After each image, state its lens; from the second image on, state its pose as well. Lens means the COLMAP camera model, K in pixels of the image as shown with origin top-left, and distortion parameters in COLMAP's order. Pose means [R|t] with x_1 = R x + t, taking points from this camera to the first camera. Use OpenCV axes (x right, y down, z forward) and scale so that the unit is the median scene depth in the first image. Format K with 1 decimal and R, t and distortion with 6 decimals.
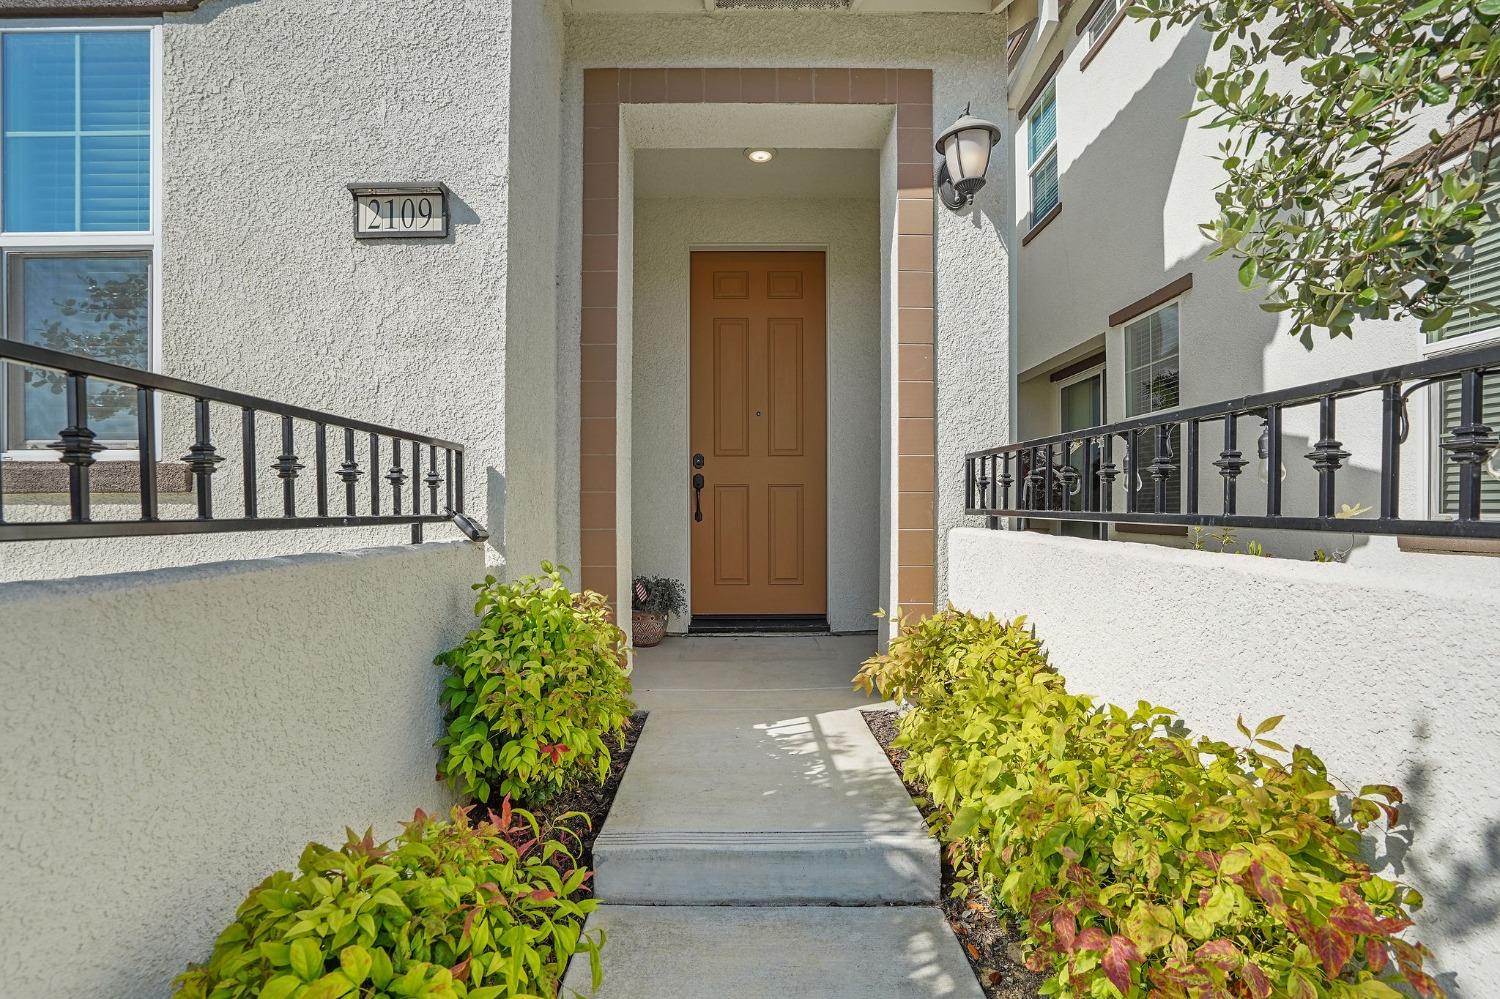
lens RADIAL K [[720.2, 0, 752.3], [0, 720.2, 513.2], [0, 0, 1]] dist [-0.062846, 0.026098]
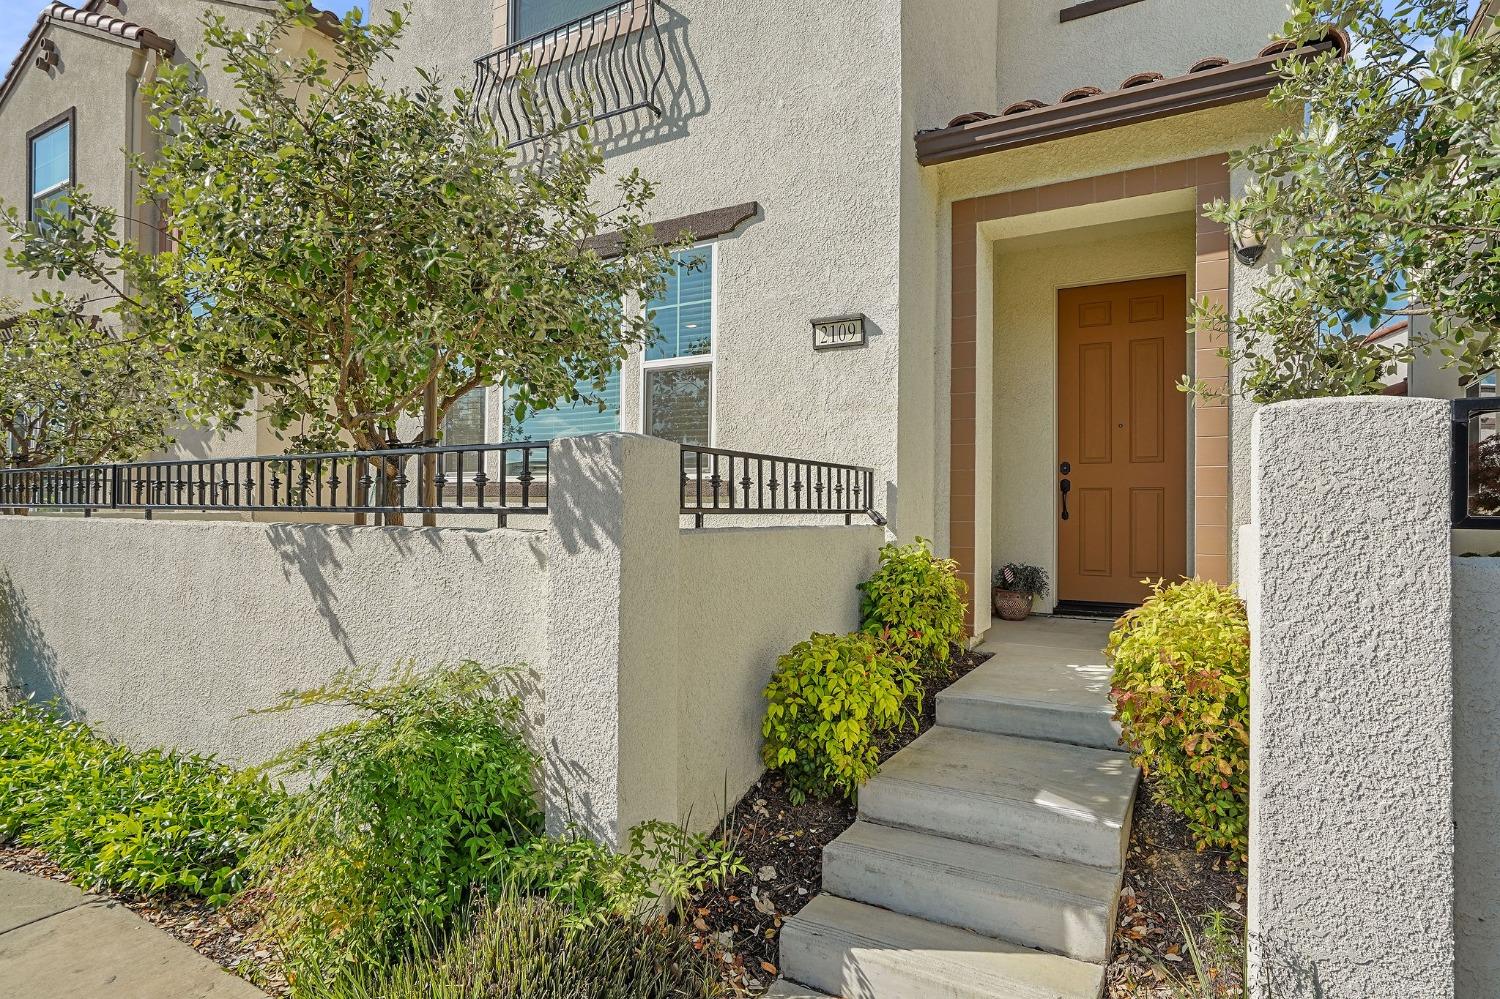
lens RADIAL K [[816.0, 0, 748.8], [0, 816.0, 508.2], [0, 0, 1]] dist [-0.043198, 0.029172]
pose [[0.856771, 0.007271, -0.515645, 0.333042], [-0.011586, 0.999920, -0.005152, 0.011449], [0.515566, 0.010388, 0.856787, -0.792689]]
